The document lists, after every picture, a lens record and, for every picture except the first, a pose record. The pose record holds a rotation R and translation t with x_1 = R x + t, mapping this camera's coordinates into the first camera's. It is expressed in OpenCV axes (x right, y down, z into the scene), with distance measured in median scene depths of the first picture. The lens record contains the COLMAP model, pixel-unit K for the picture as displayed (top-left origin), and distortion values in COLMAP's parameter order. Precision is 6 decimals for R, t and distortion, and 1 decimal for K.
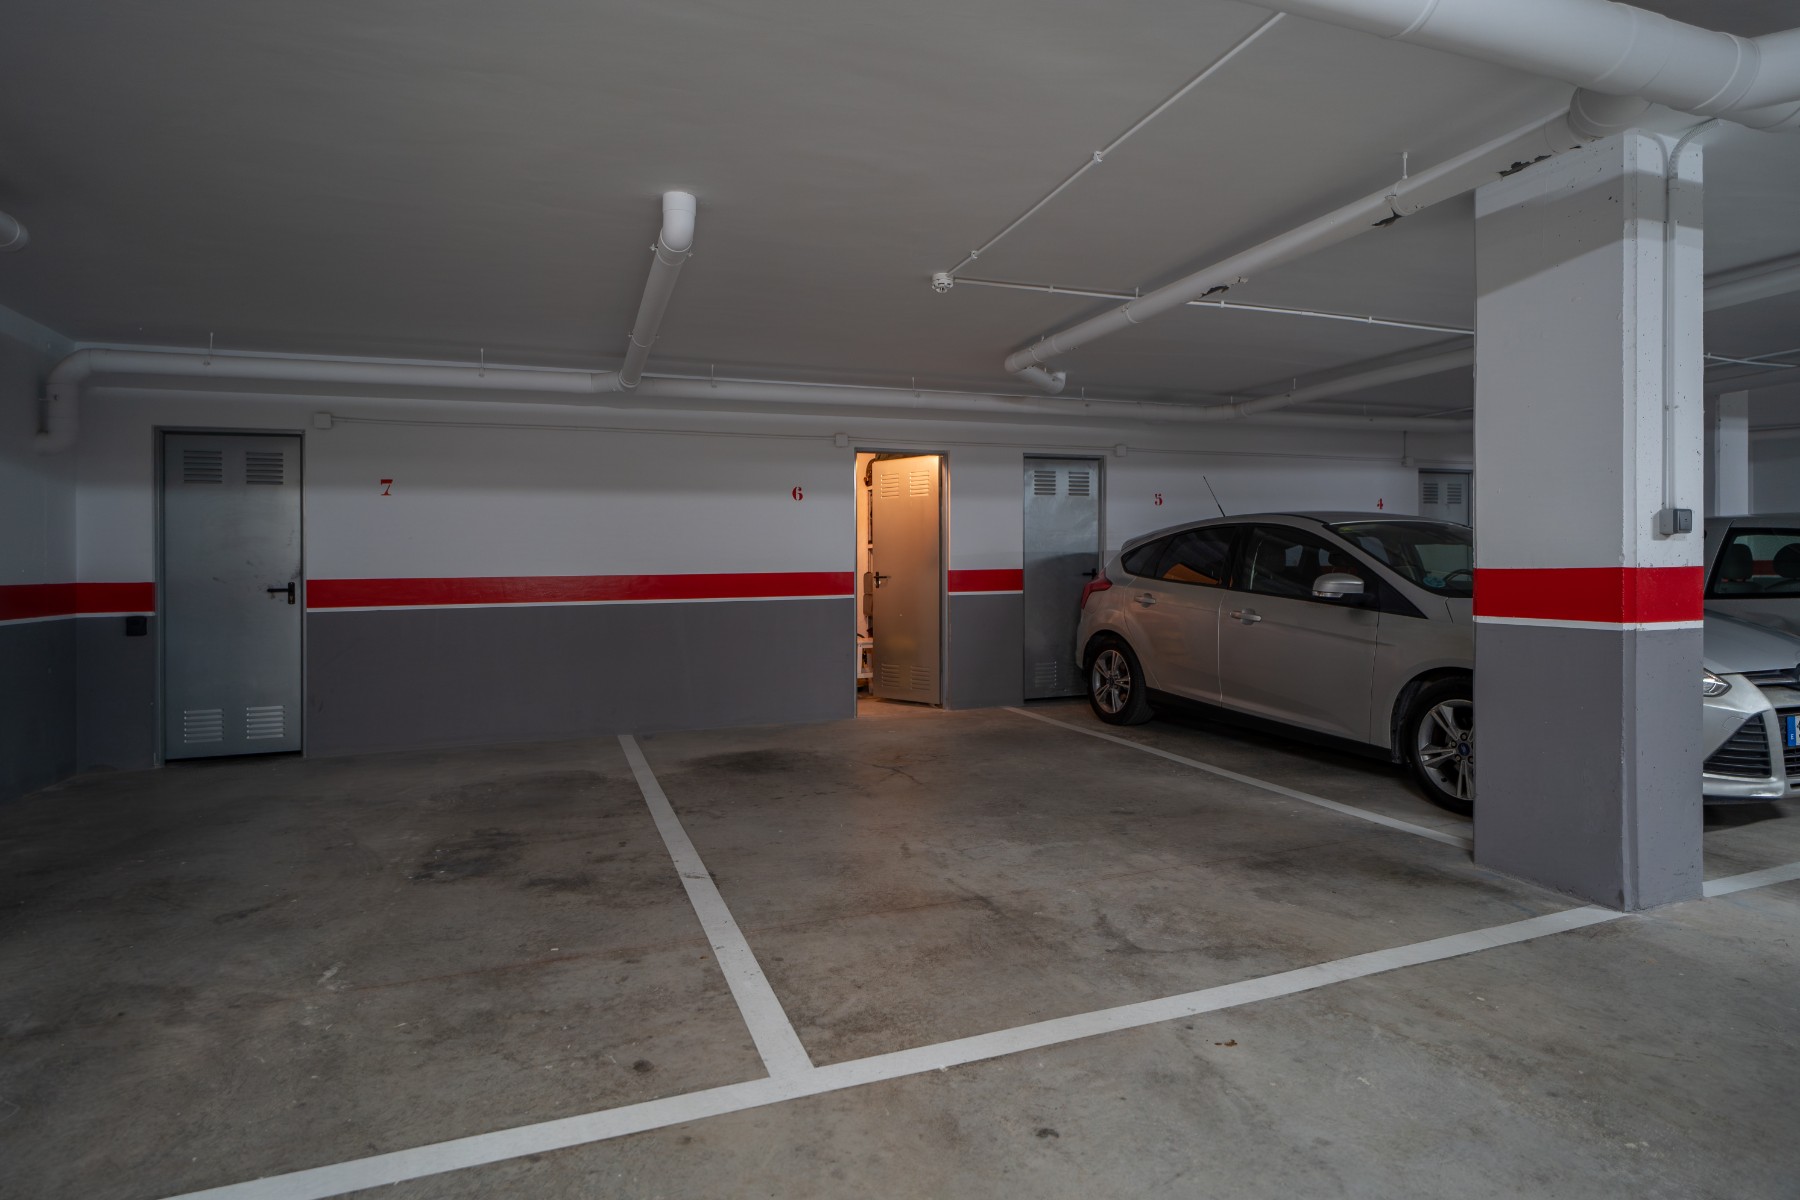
lens RADIAL K [[940.6, 0, 900.9], [0, 940.6, 566.4], [0, 0, 1]] dist [-0.005307, 0.001584]
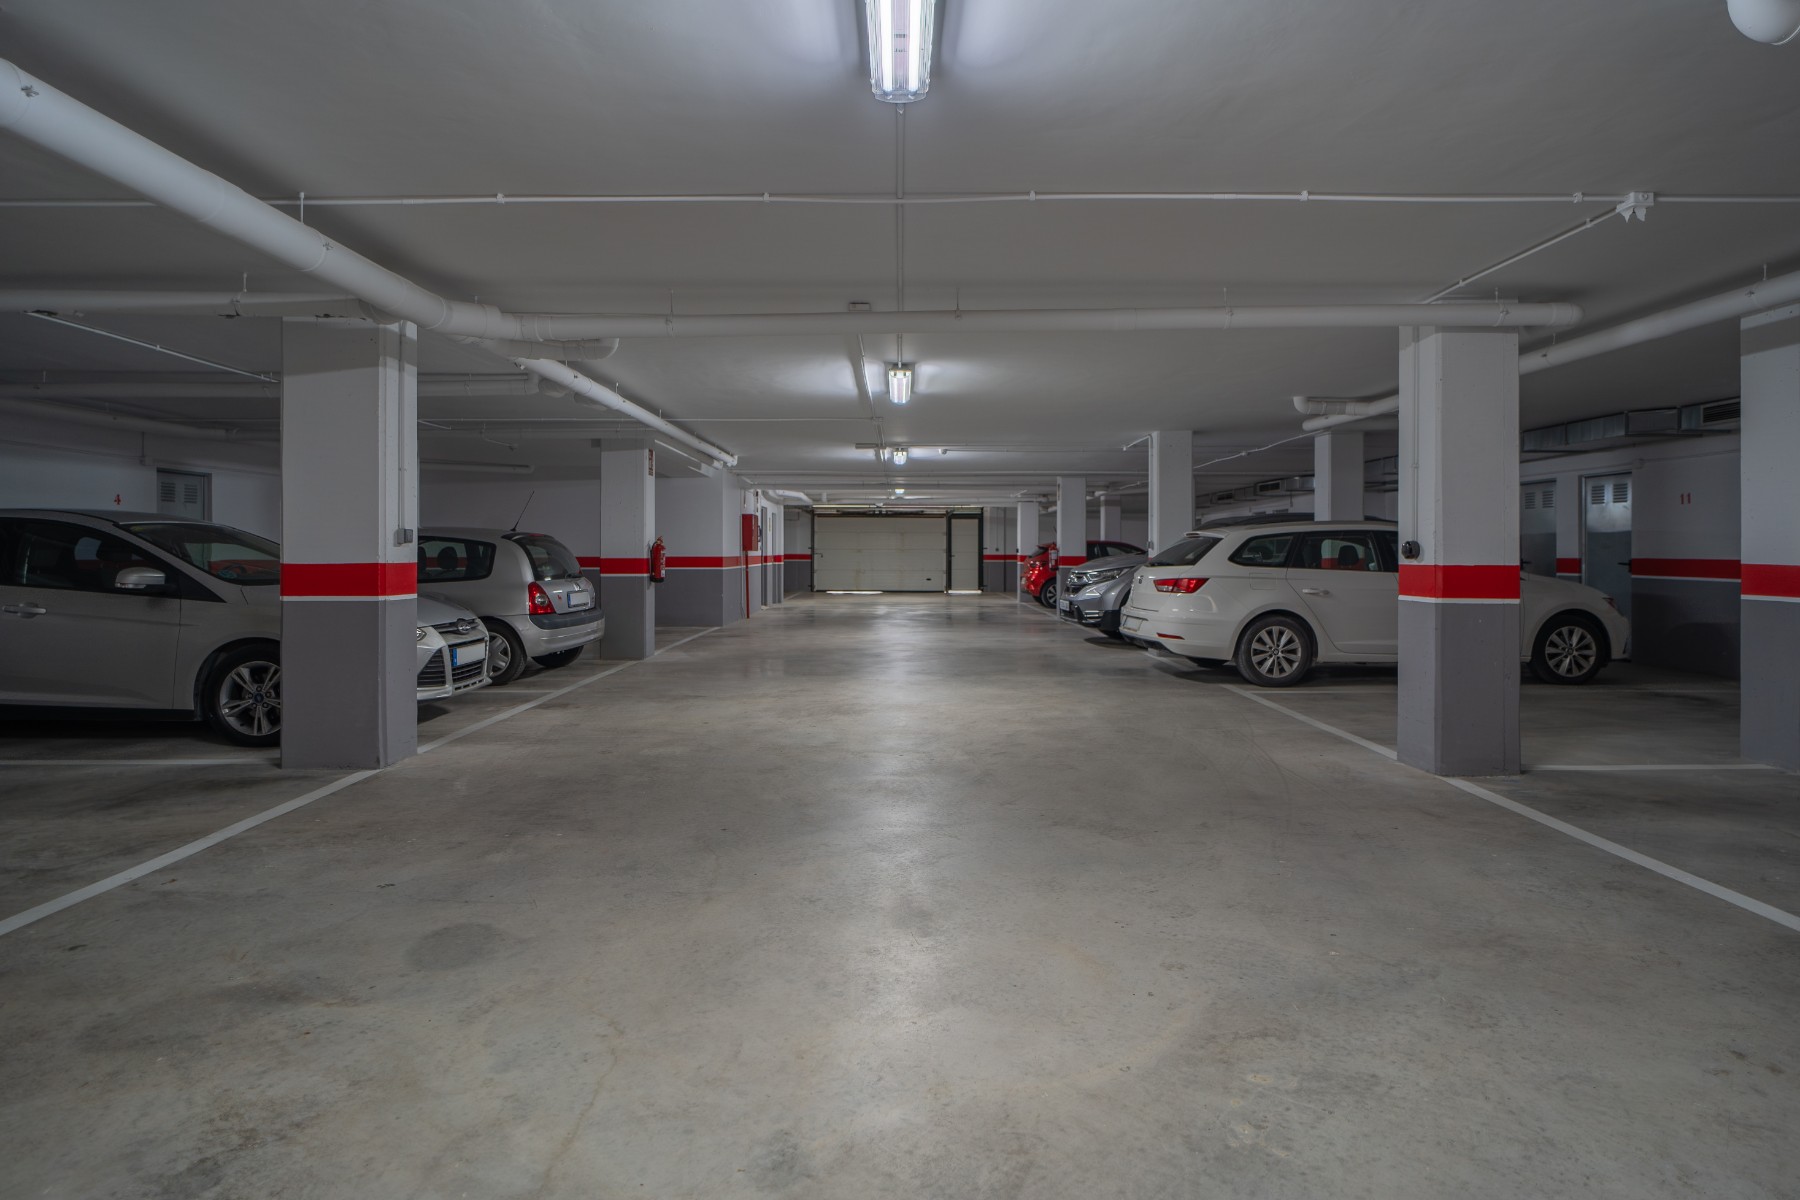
lens RADIAL K [[940.6, 0, 911.4], [0, 940.6, 570.8], [0, 0, 1]] dist [-0.005307, 0.001584]
pose [[0.331681, -0.007766, 0.943360, -0.409452], [-0.002795, 0.999954, 0.009214, -0.002550], [-0.943388, -0.005692, 0.331644, -0.373233]]
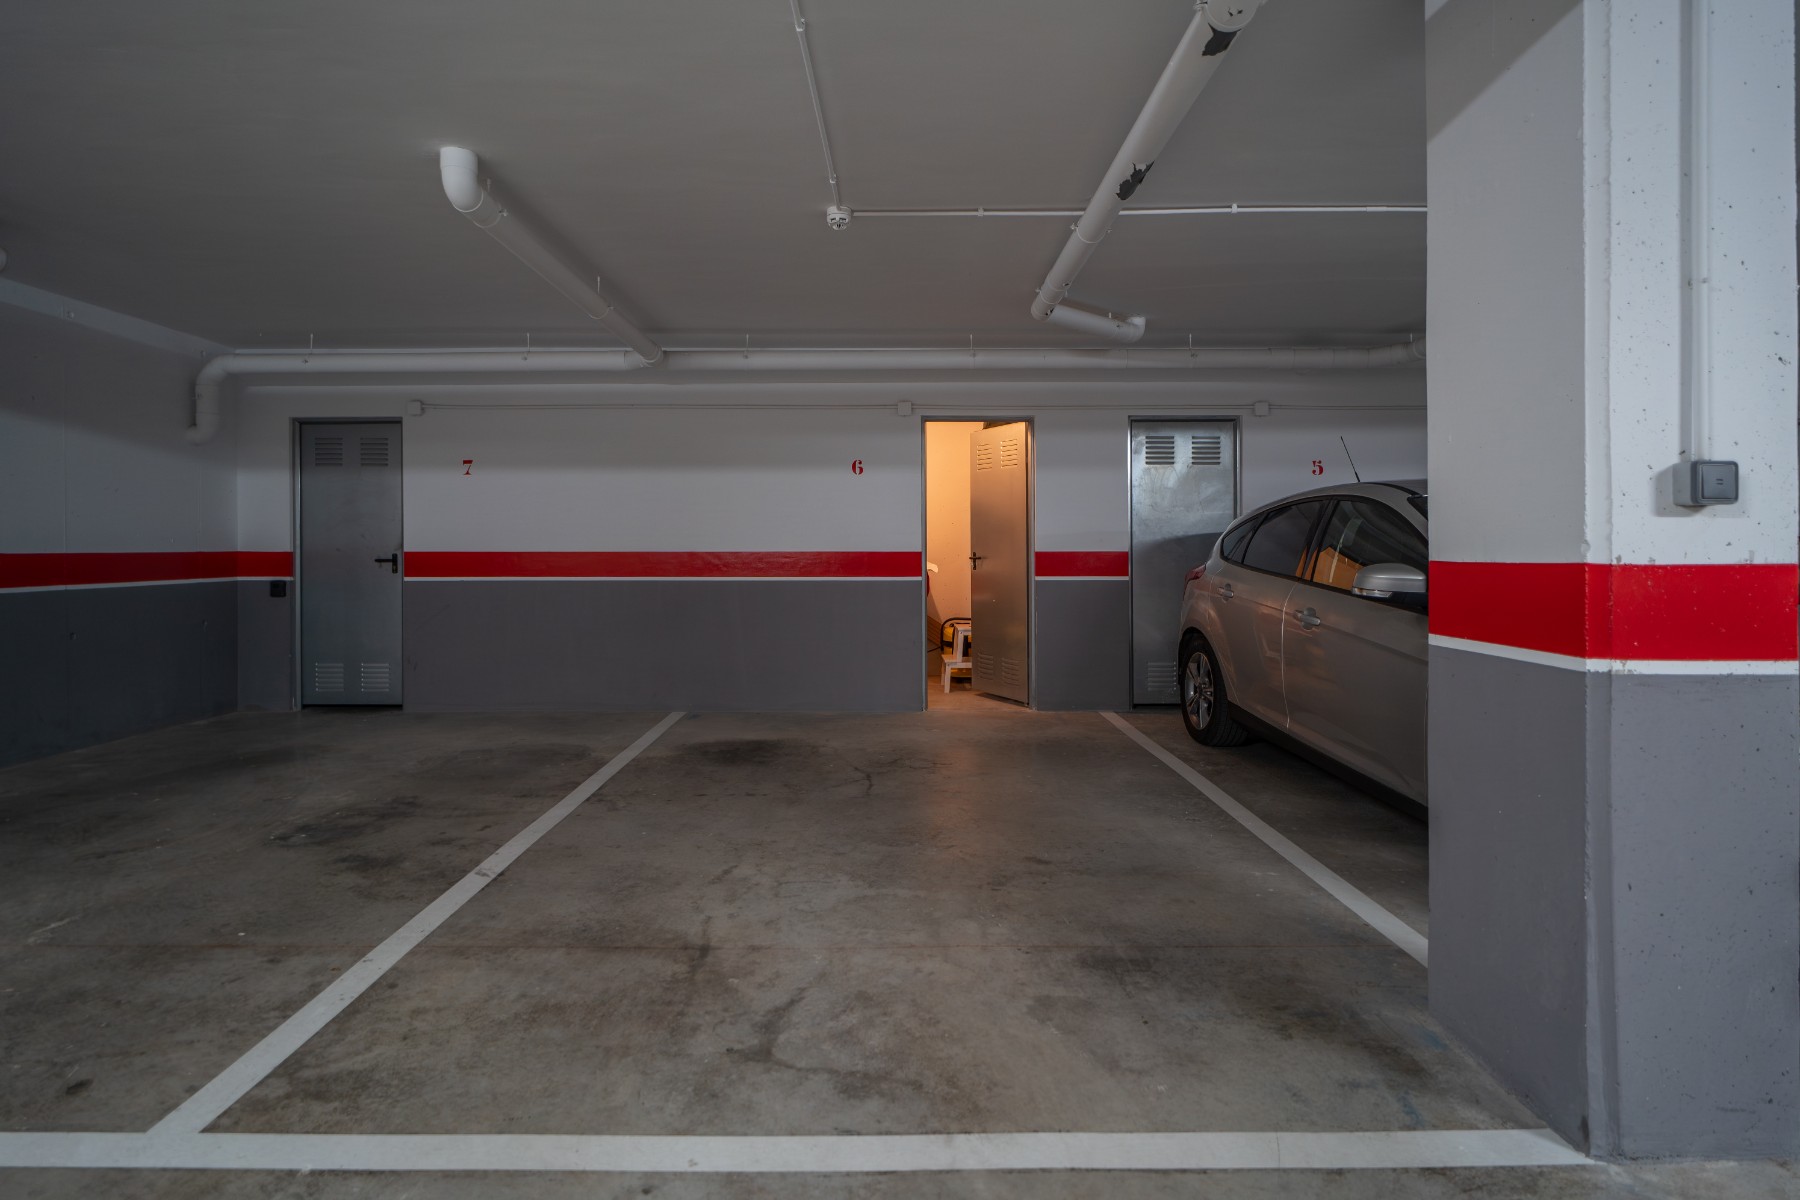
lens RADIAL K [[940.6, 0, 921.2], [0, 940.6, 538.9], [0, 0, 1]] dist [-0.005307, 0.001584]
pose [[0.936527, 0.009920, -0.350456, 0.486350], [-0.012124, 0.999918, -0.004096, -0.005430], [0.350387, 0.008085, 0.936570, 0.256428]]
